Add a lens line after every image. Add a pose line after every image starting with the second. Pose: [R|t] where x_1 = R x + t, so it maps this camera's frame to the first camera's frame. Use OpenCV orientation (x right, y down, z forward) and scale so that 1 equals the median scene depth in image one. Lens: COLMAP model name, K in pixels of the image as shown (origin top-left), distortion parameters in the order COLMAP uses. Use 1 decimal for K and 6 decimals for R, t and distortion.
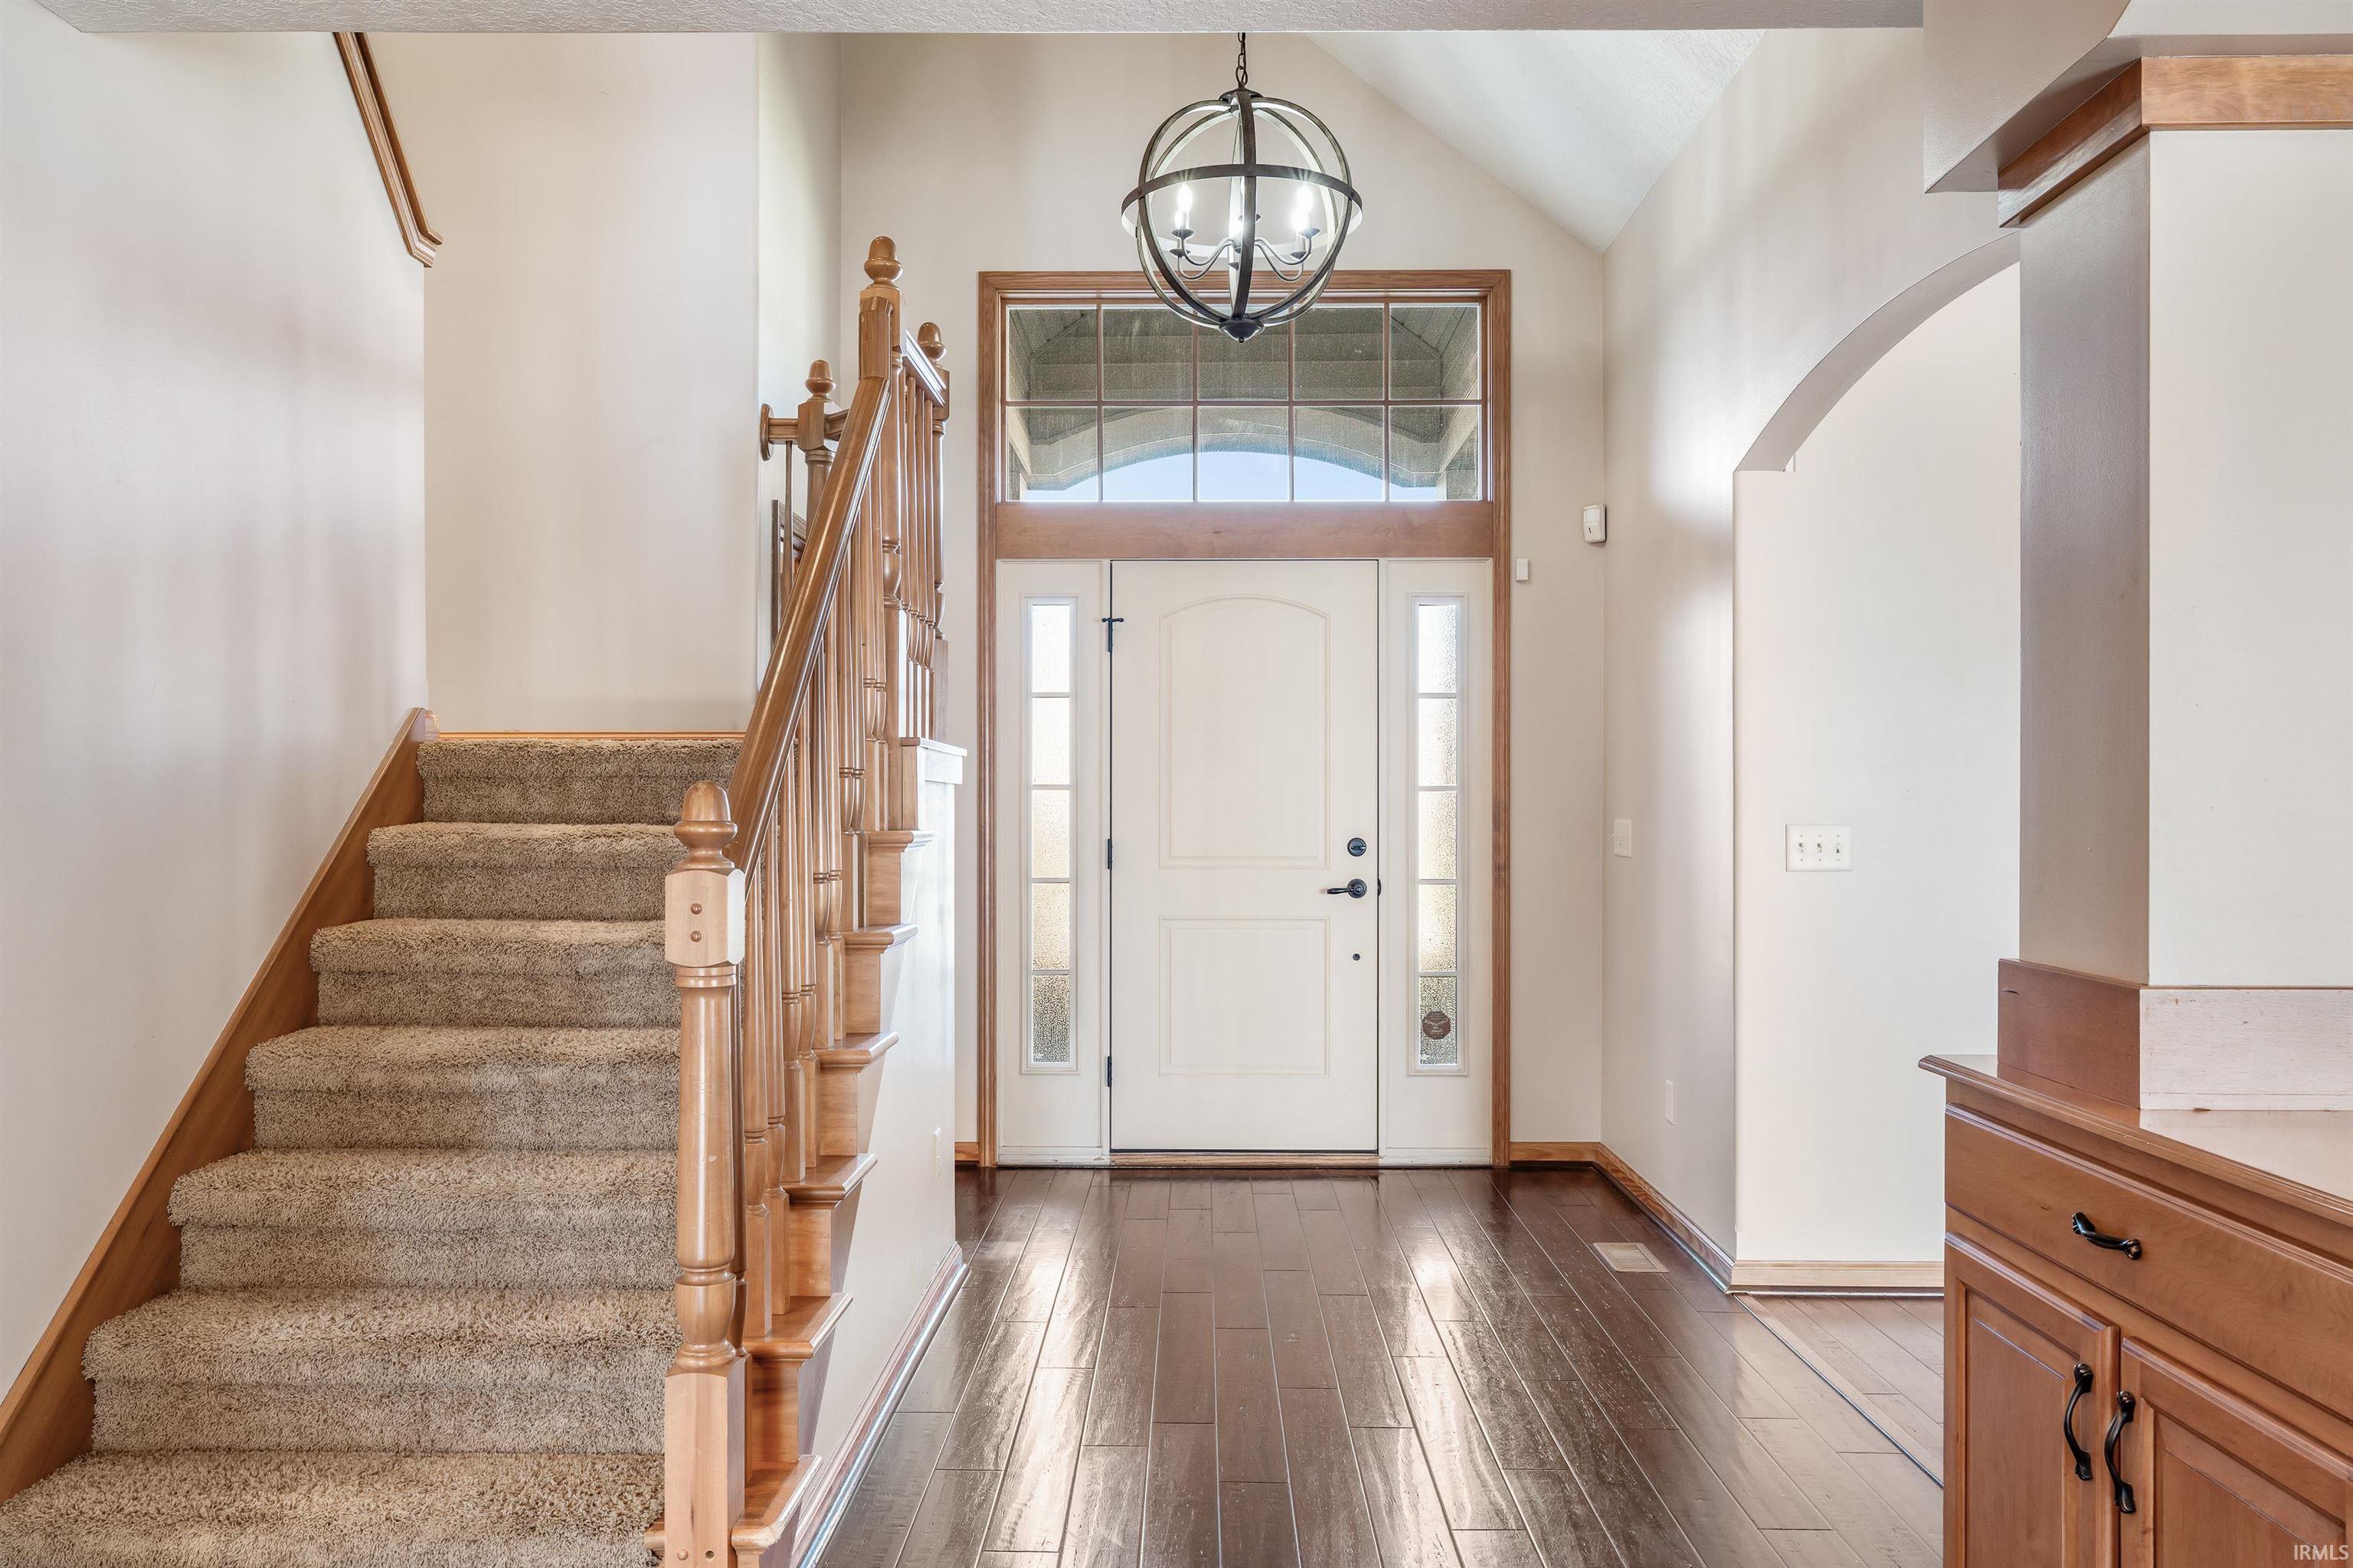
lens RADIAL K [[1706.7, 0, 1175.6], [0, 1706.7, 787.1], [0, 0, 1]] dist [-0.001929, 0.001724]
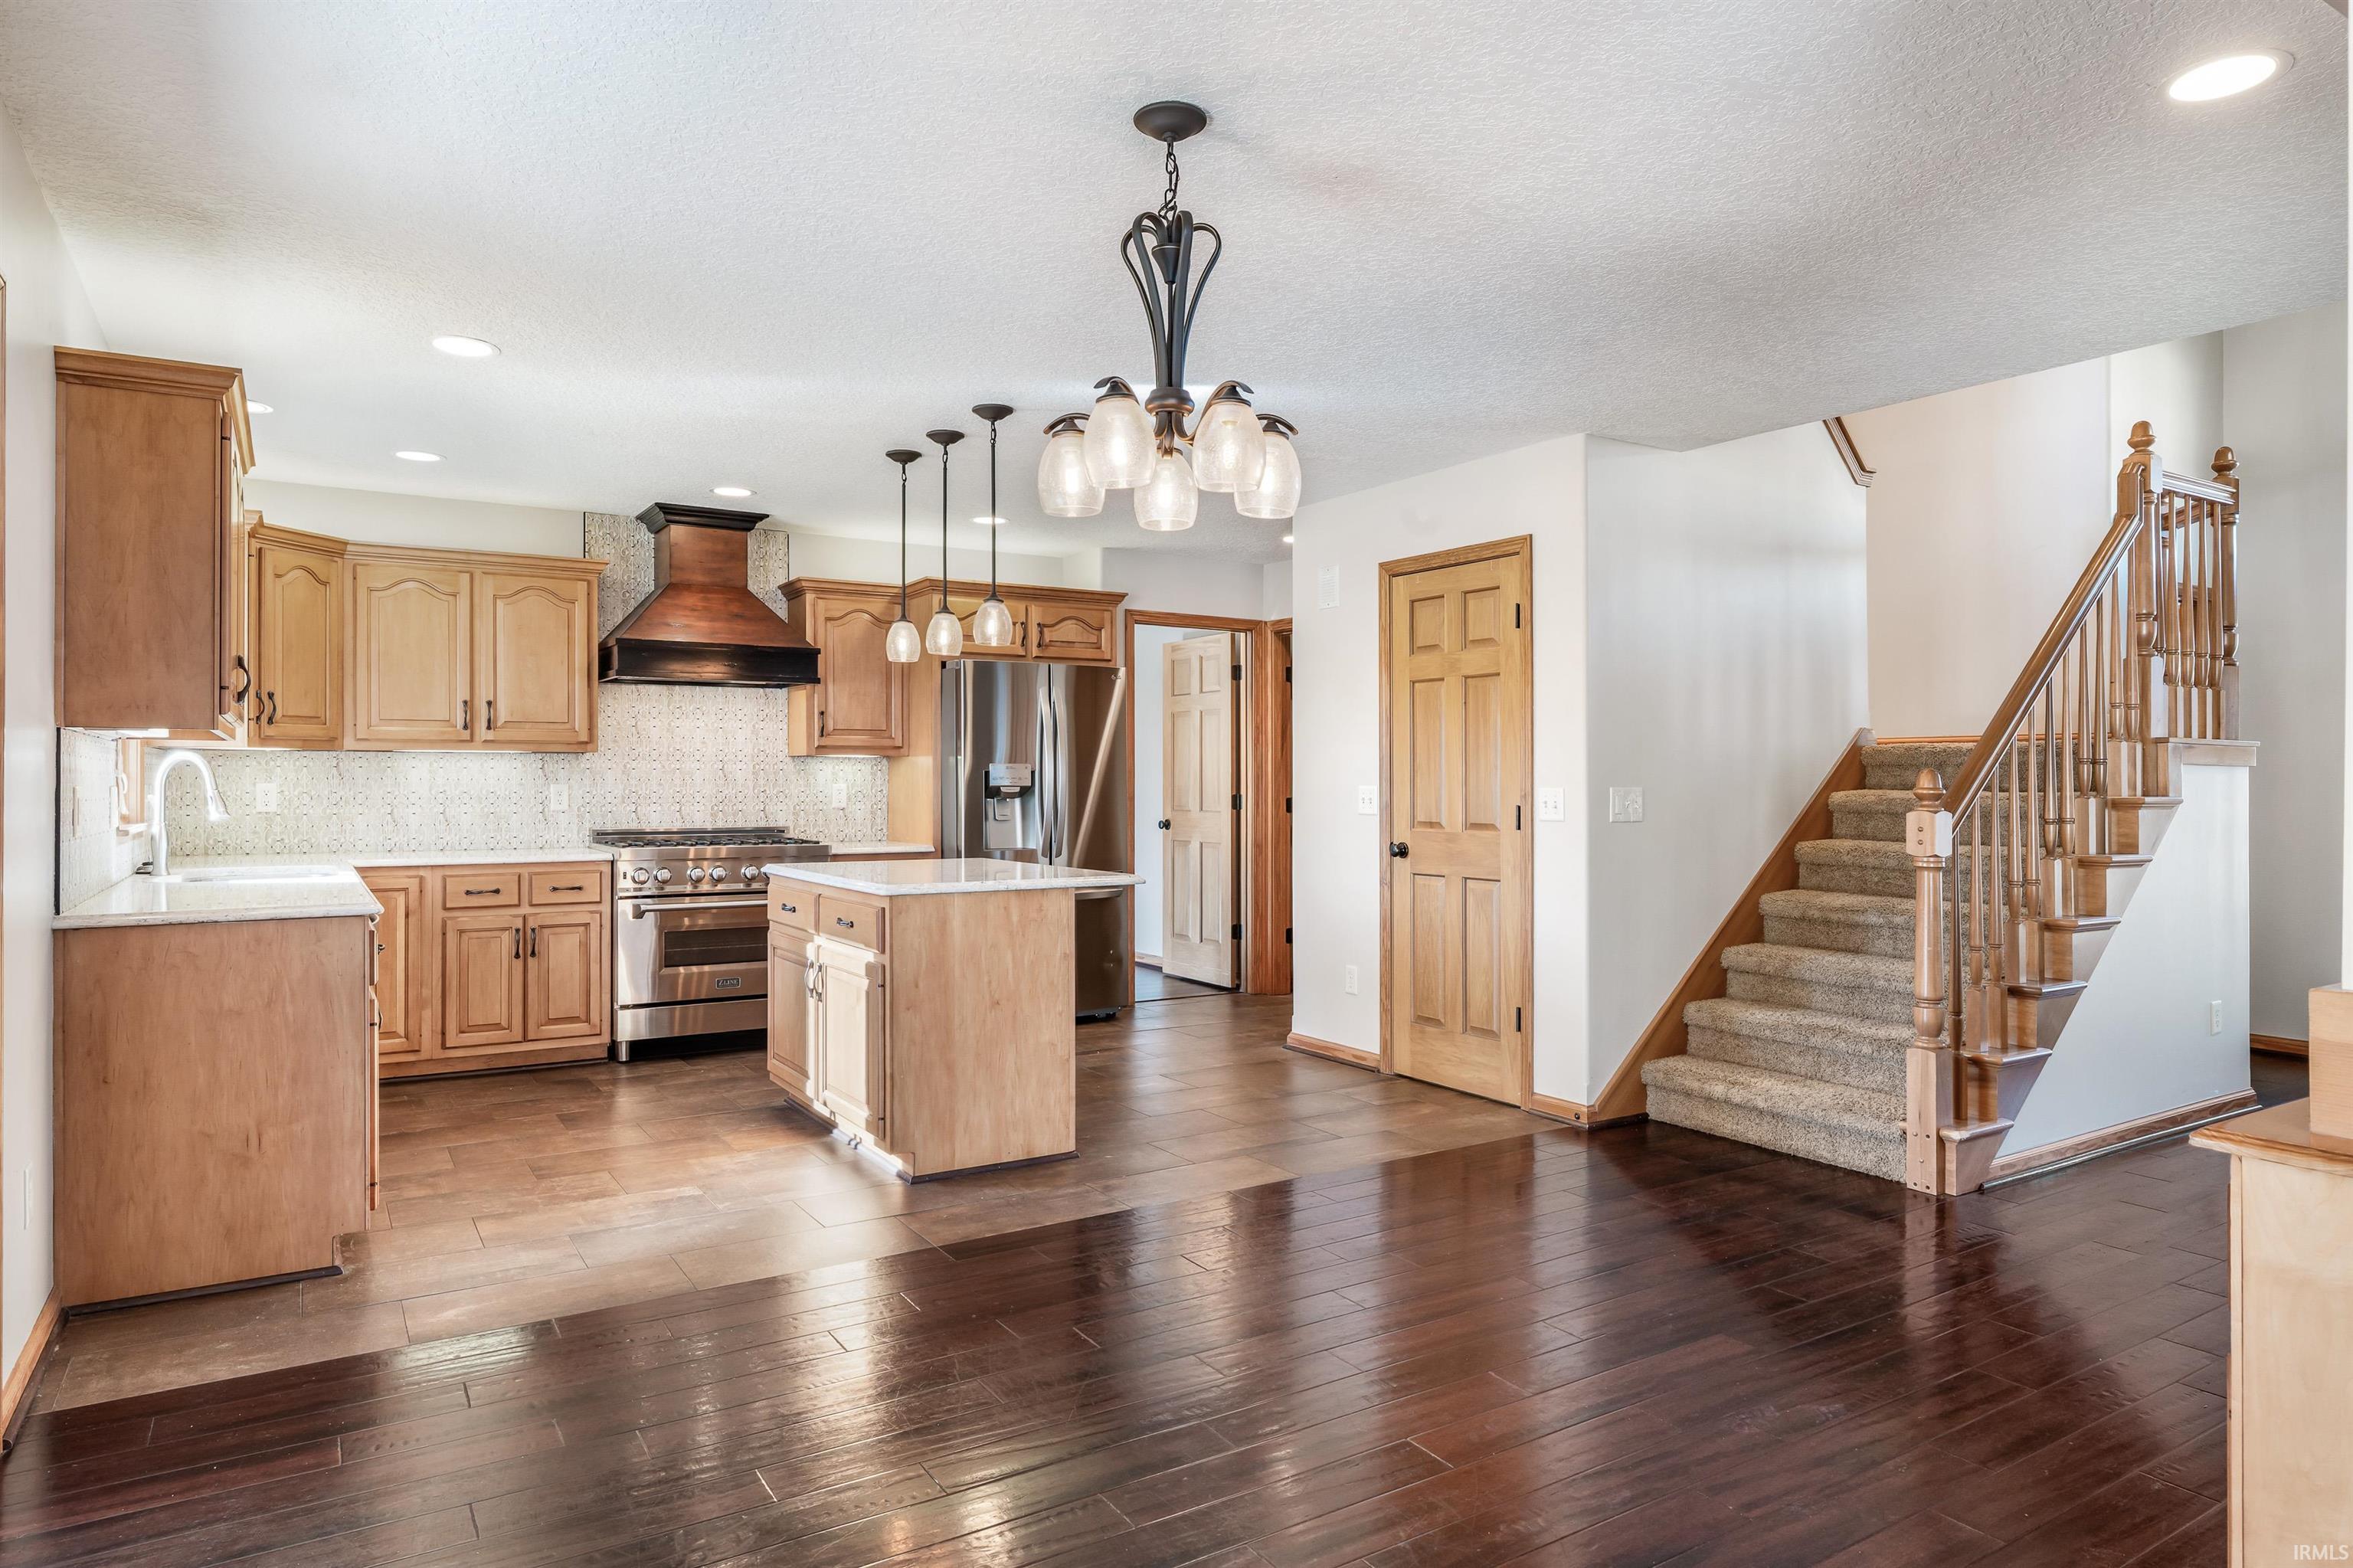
lens RADIAL K [[1393.0, 0, 1185.1], [0, 1393.0, 778.8], [0, 0, 1]] dist [0.001642, 0.000056]
pose [[0.550379, 0.003739, -0.834906, 0.505663], [0.003959, 0.999967, 0.007089, -0.005275], [0.834905, -0.007207, 0.550346, -0.544694]]
